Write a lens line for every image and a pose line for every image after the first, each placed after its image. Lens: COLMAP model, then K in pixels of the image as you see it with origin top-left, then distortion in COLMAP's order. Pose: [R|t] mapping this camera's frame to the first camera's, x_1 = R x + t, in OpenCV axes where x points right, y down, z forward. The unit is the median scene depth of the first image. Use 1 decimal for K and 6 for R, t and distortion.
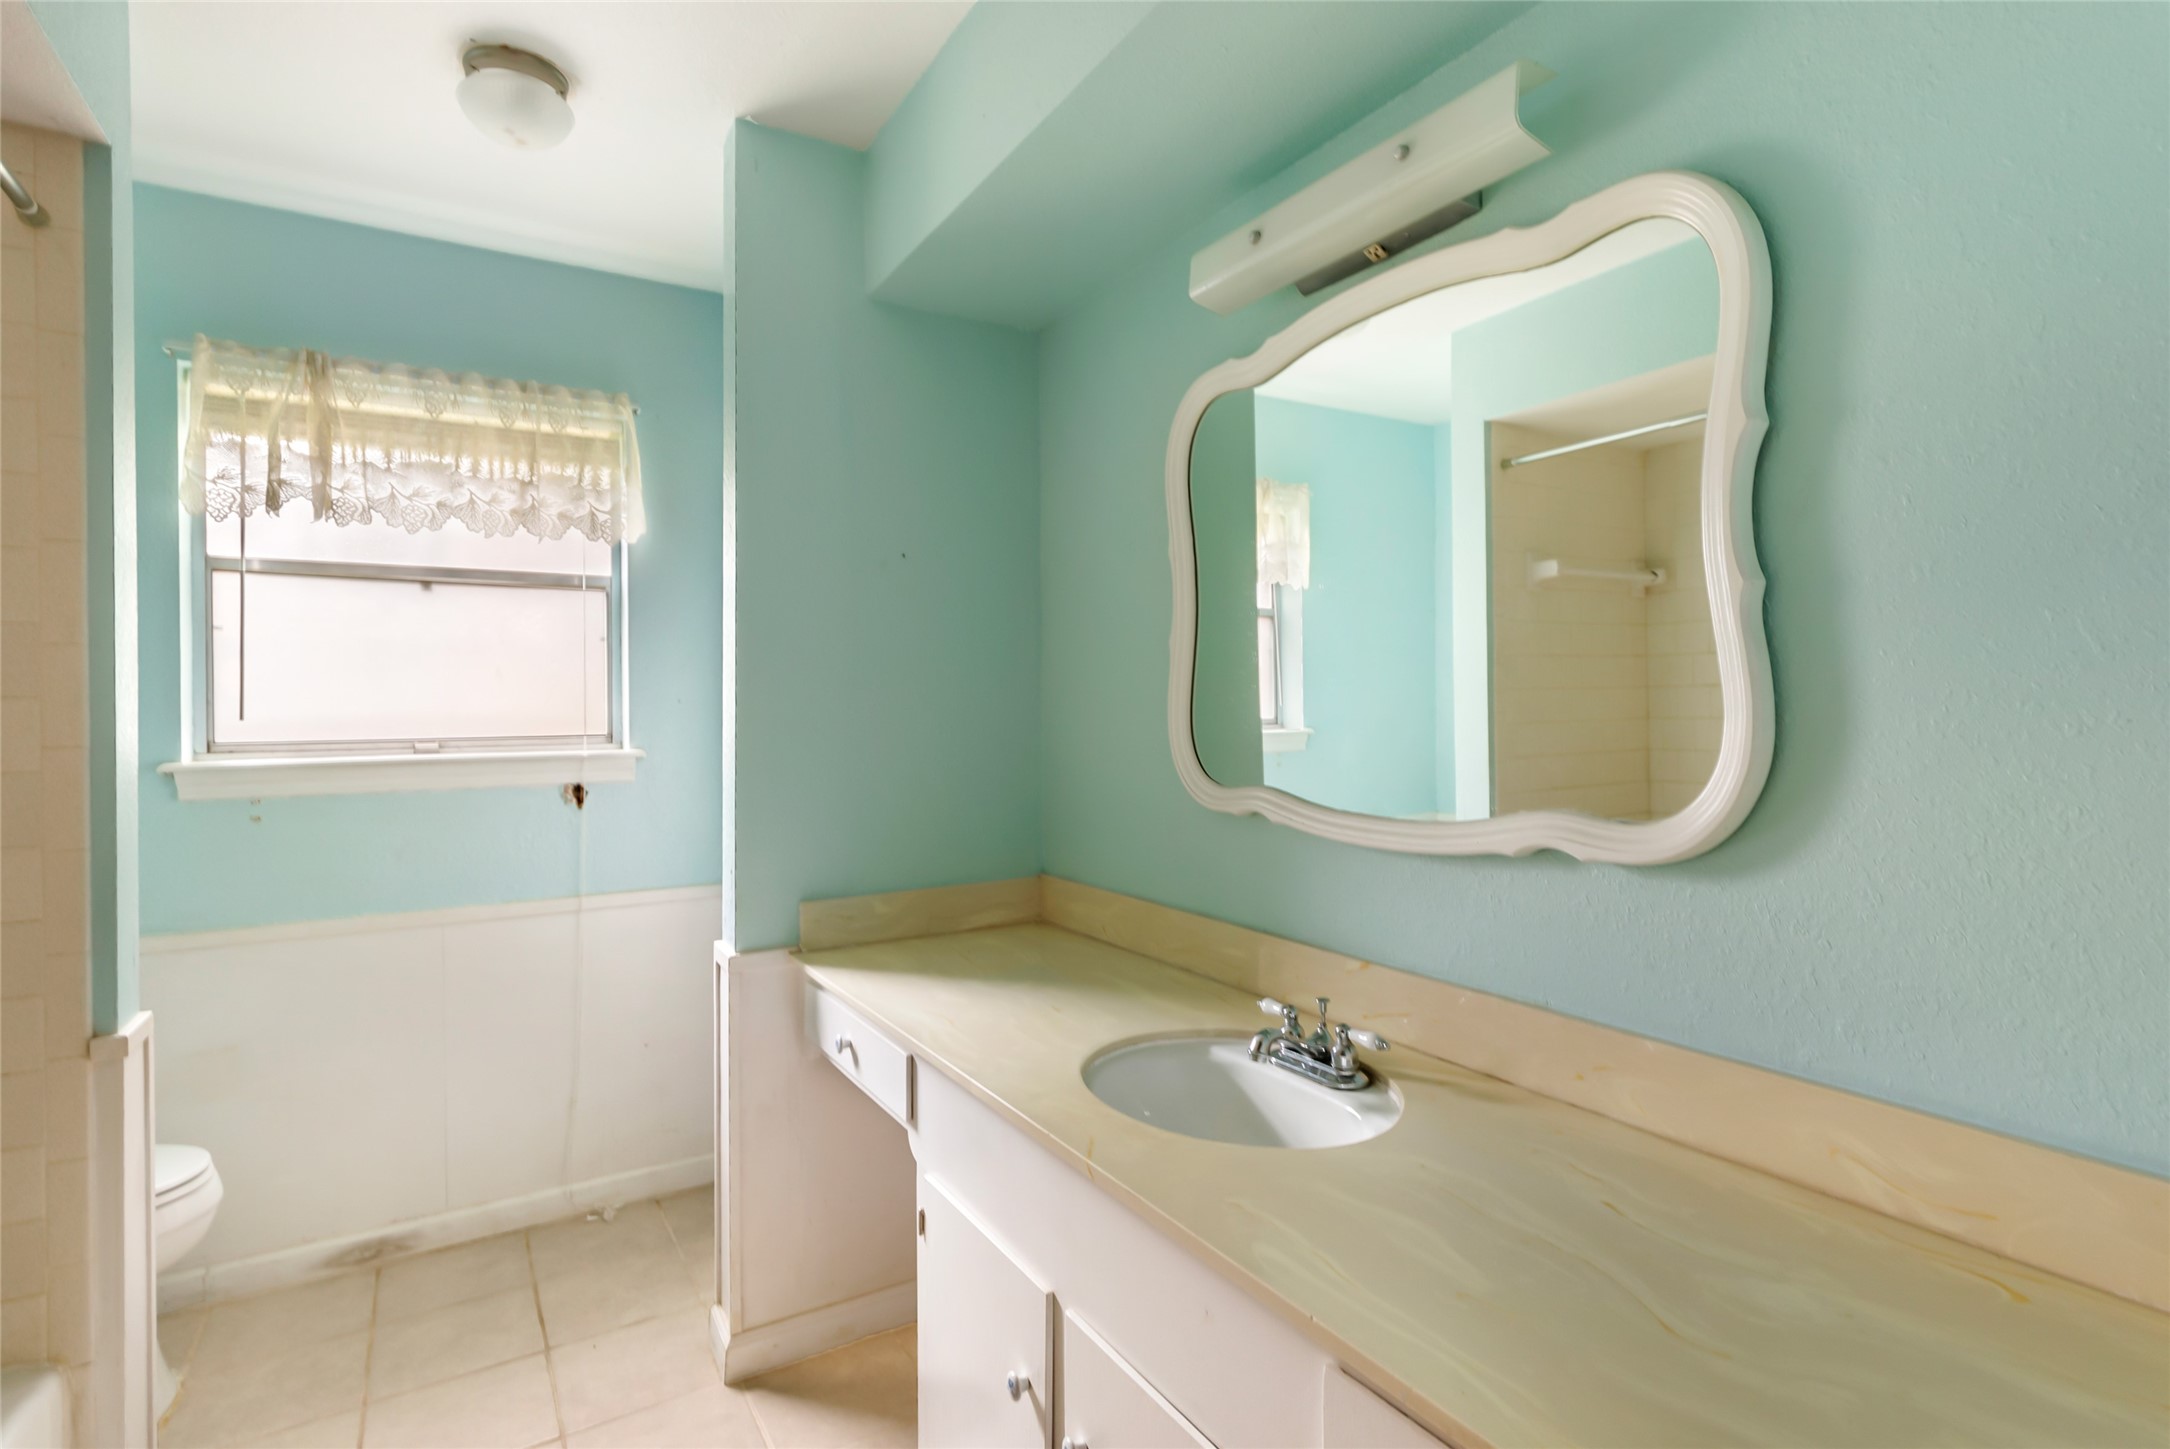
lens RADIAL K [[1017.2, 0, 1095.2], [0, 1017.2, 733.5], [0, 0, 1]] dist [0.002115, -0.000493]
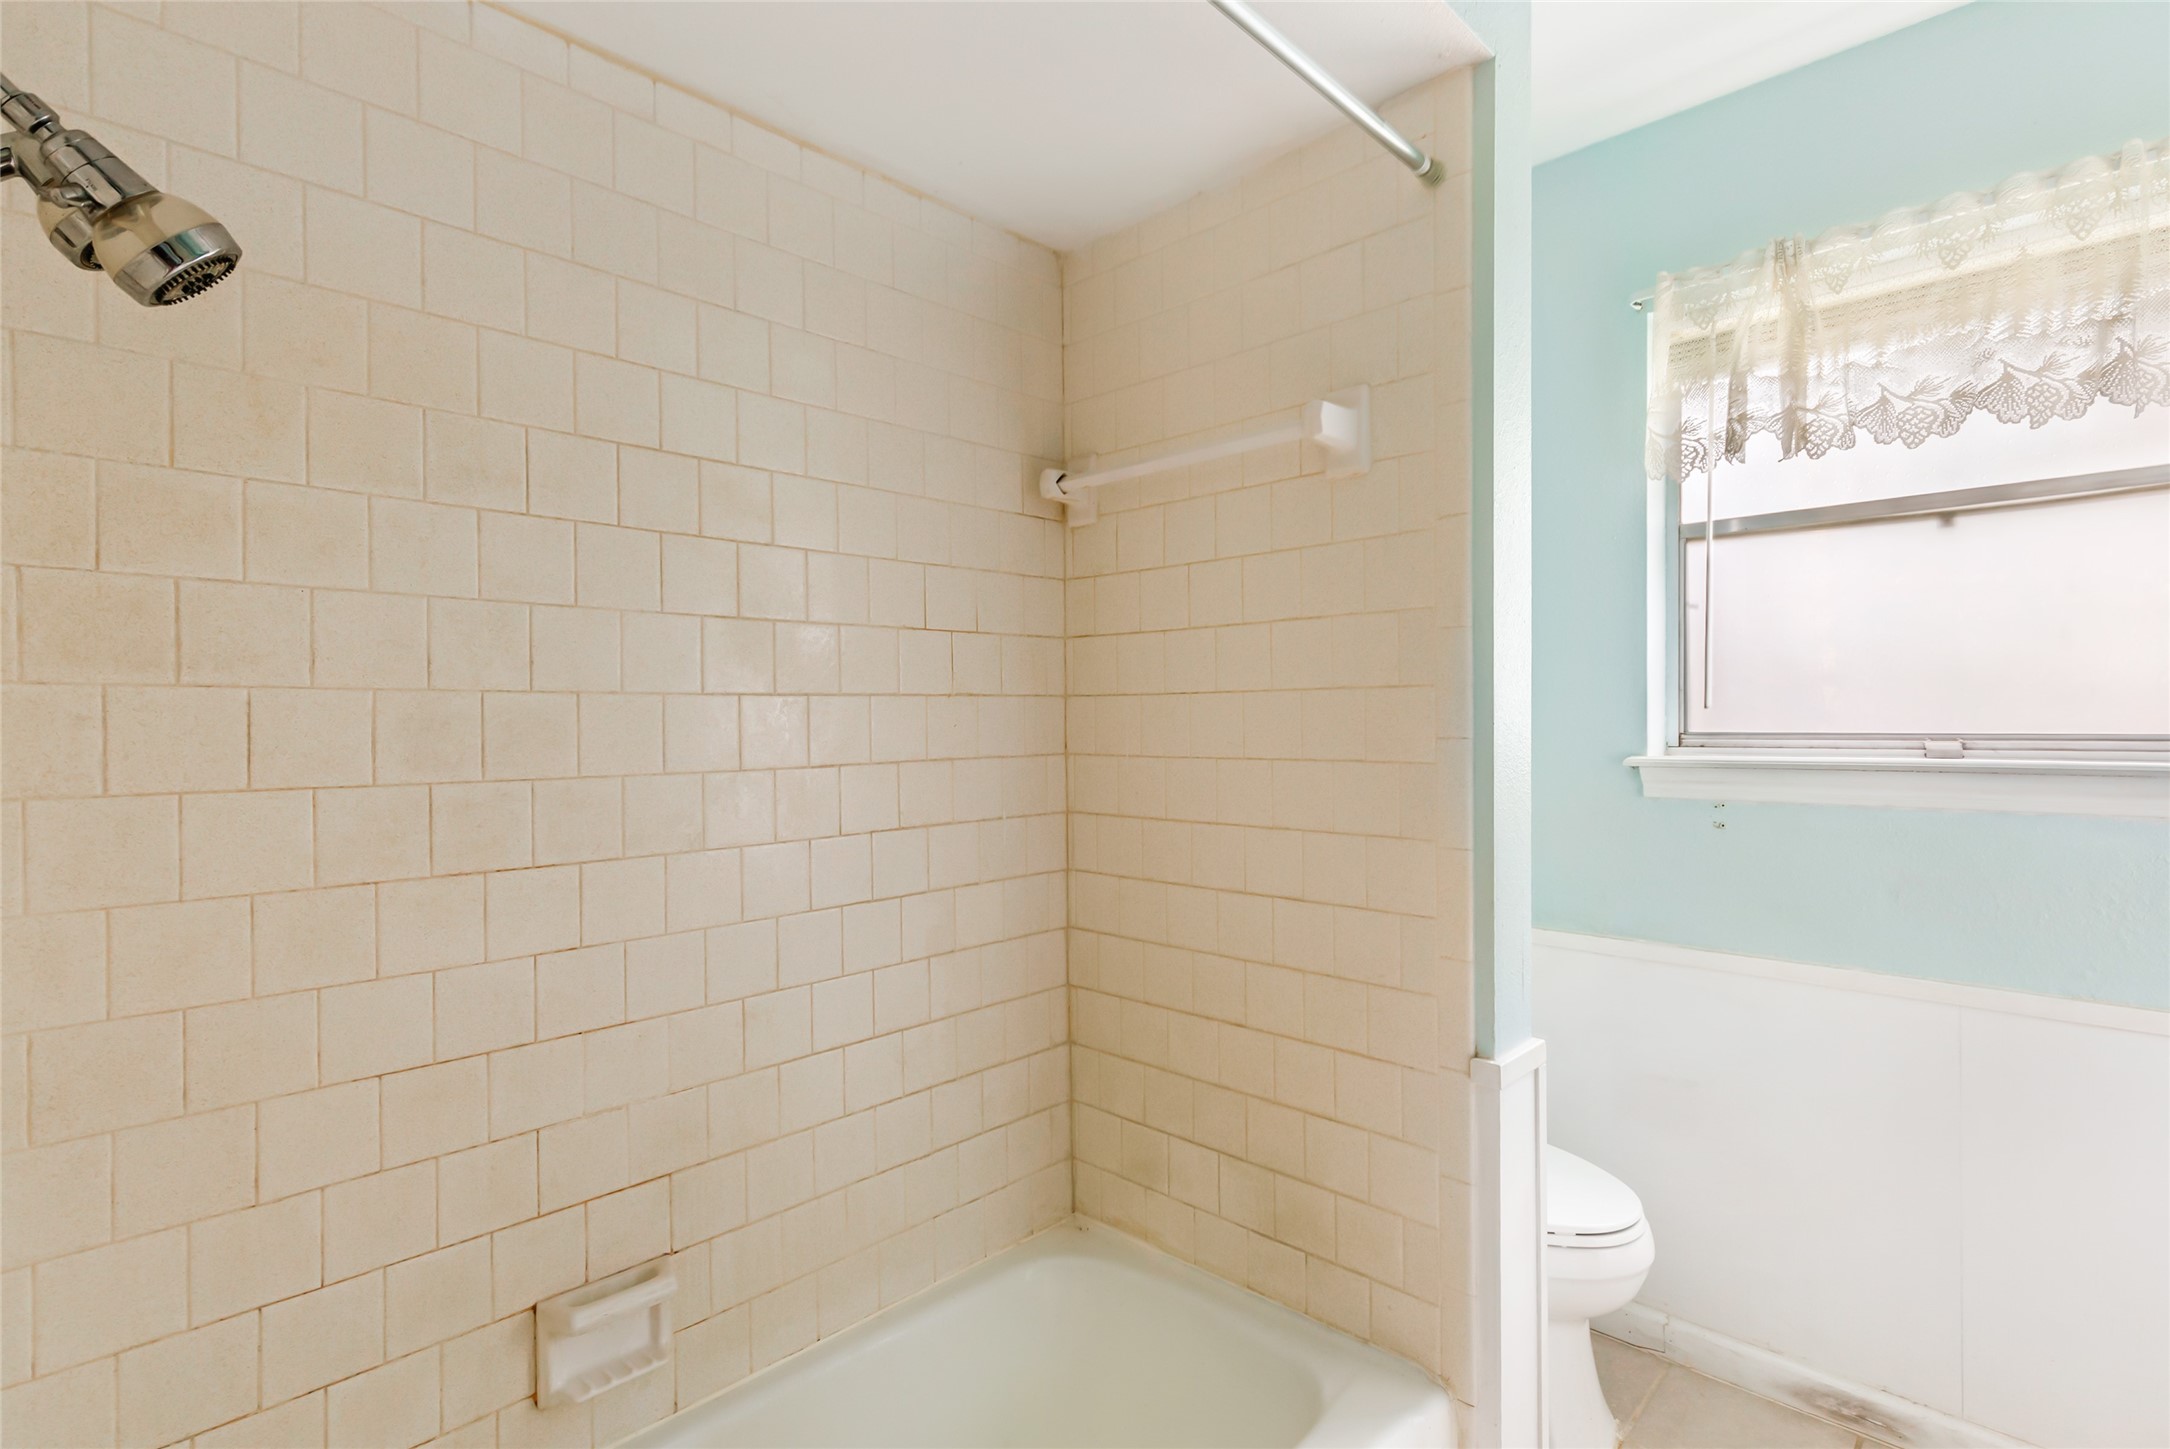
lens RADIAL K [[1077.4, 0, 1085.0], [0, 1077.4, 724.5], [0, 0, 1]] dist [0.010289, 0.001125]
pose [[0.257305, 0.014776, -0.966217, -0.087073], [-0.013750, 0.999838, 0.011628, -0.003857], [0.966232, 0.010294, 0.257467, 0.254628]]
